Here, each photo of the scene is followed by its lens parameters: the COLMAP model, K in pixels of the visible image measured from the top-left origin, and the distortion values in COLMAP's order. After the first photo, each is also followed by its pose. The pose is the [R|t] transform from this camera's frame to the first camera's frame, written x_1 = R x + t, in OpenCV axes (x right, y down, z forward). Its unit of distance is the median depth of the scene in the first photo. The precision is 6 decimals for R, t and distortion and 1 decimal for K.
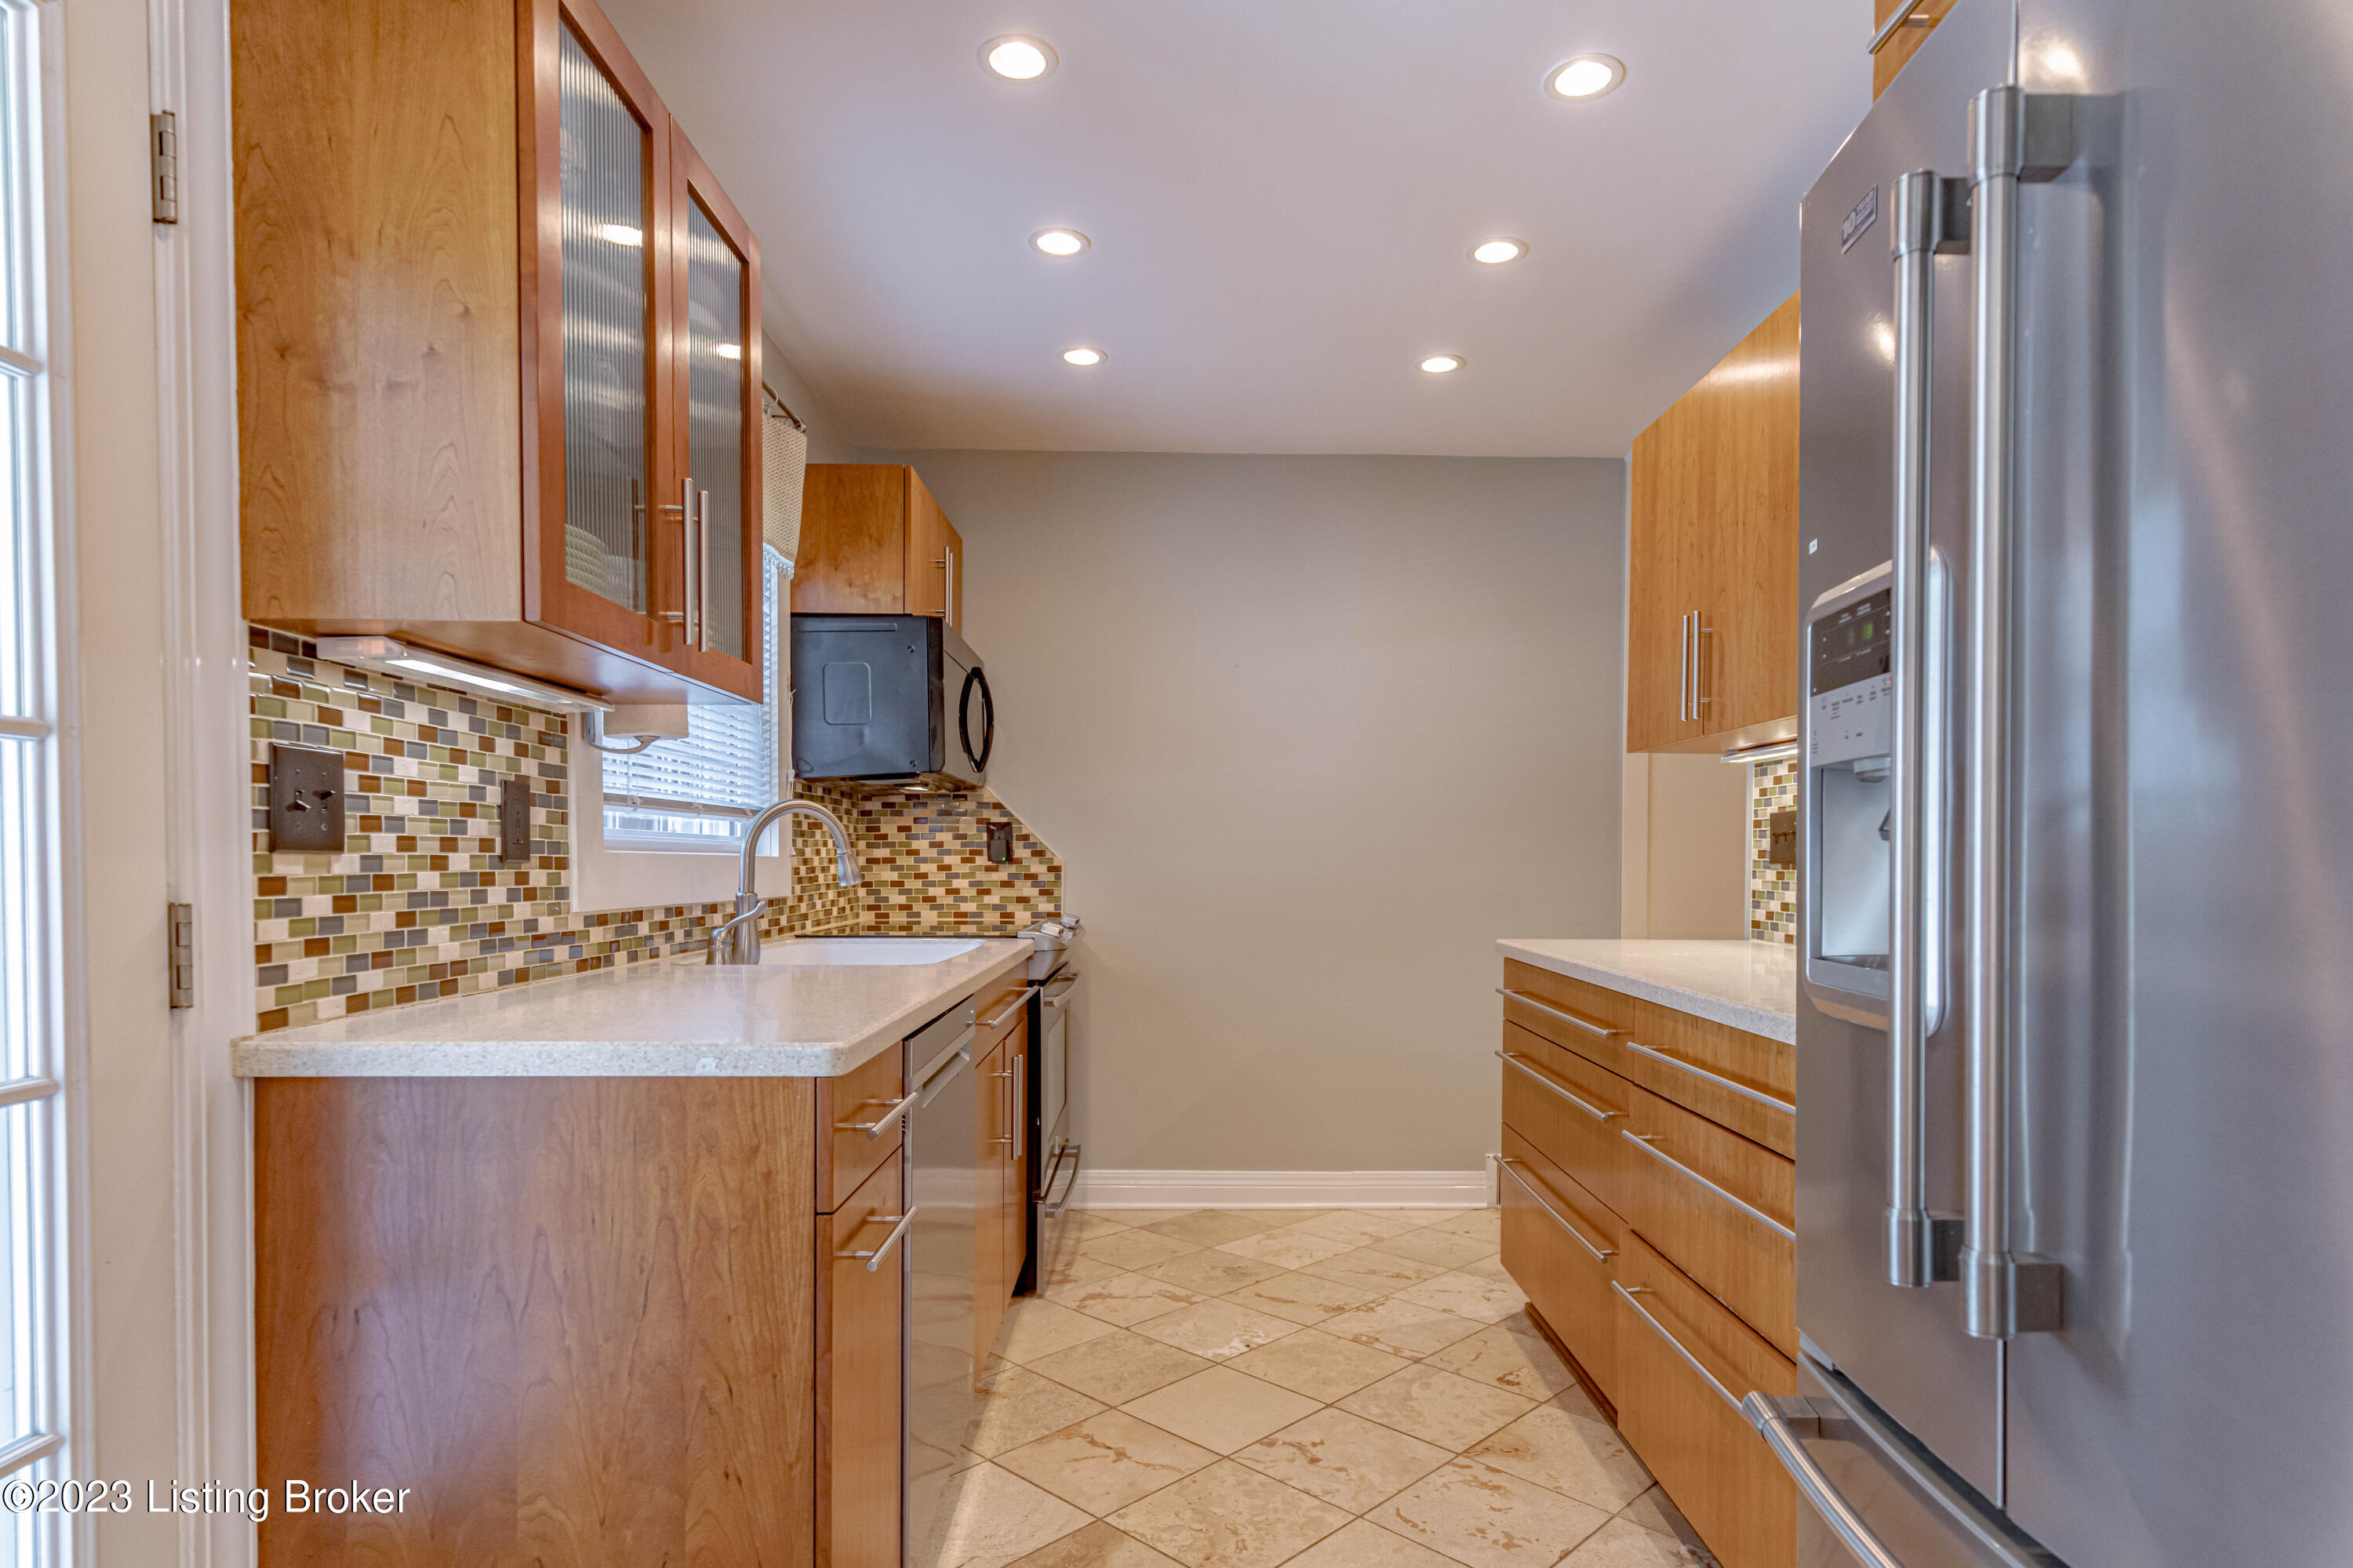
lens RADIAL K [[1249.3, 0, 1227.1], [0, 1249.3, 880.7], [0, 0, 1]] dist [0.004959, -0.000830]
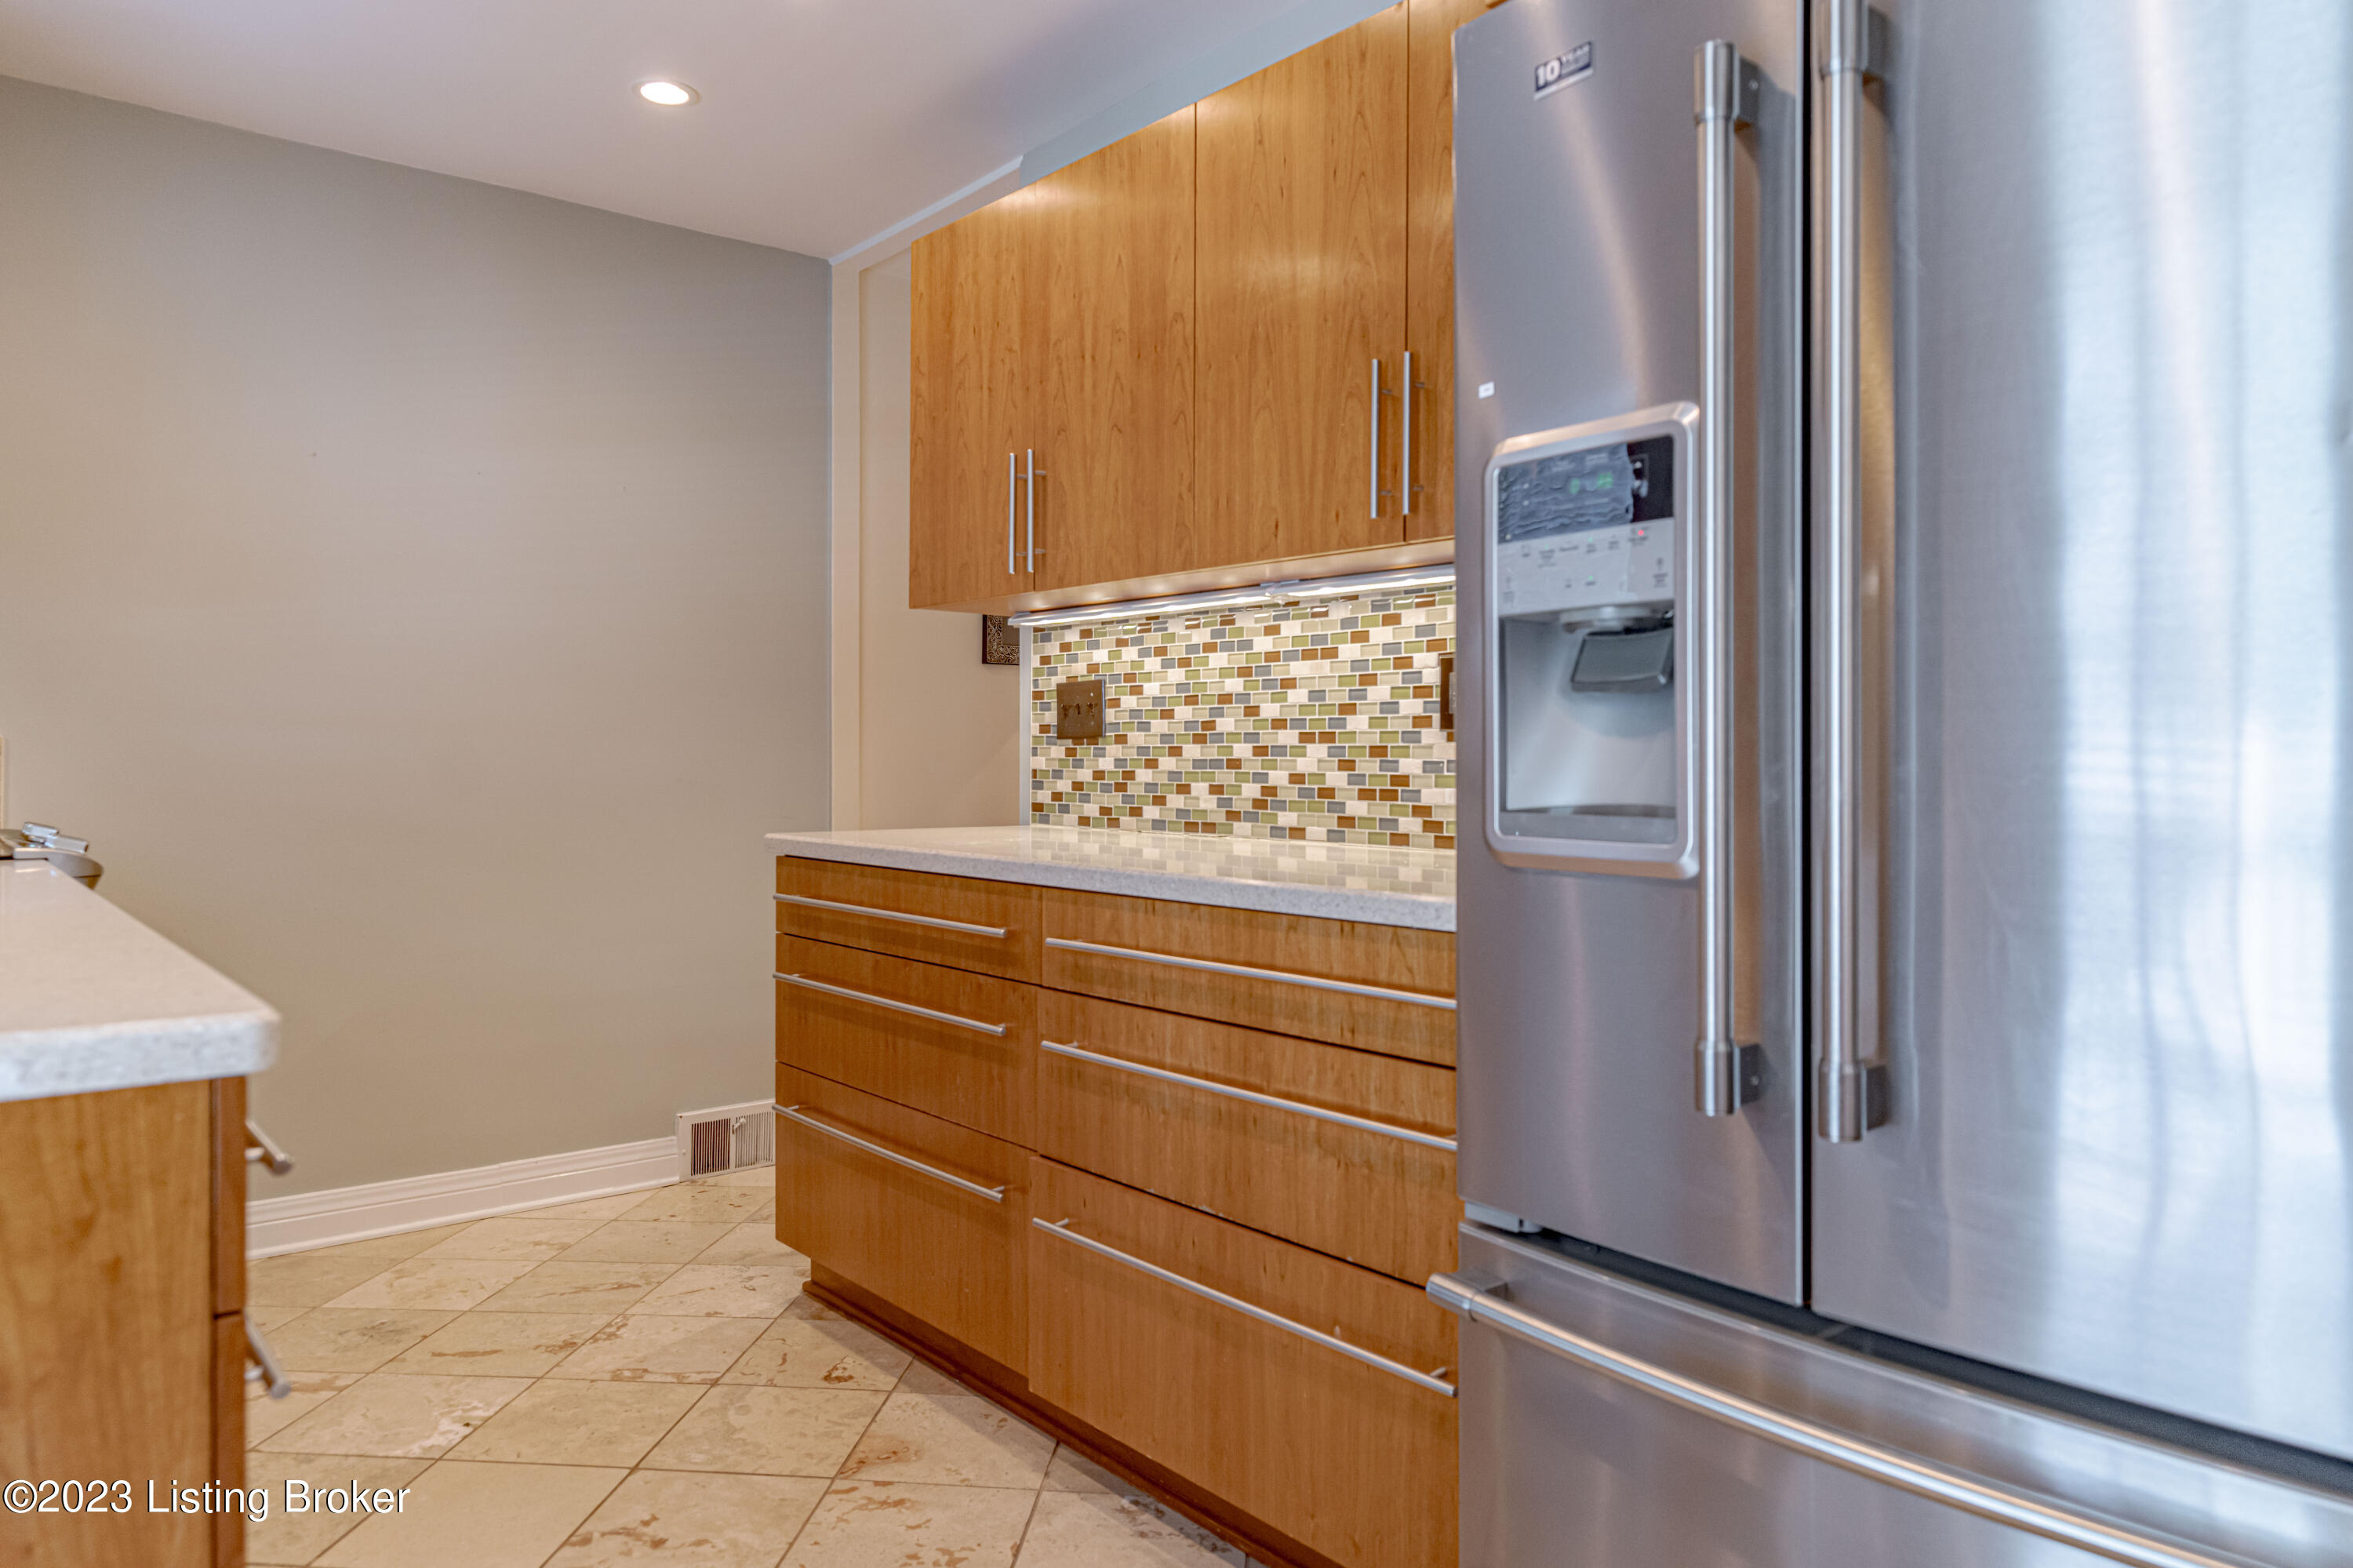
lens RADIAL K [[1514.0, 0, 1169.6], [0, 1514.0, 768.8], [0, 0, 1]] dist [0.002960, 0.001197]
pose [[0.799080, -0.009264, 0.601153, -0.186749], [0.011733, 0.999931, -0.000186, 0.010413], [-0.601110, 0.007201, 0.799134, 0.087835]]
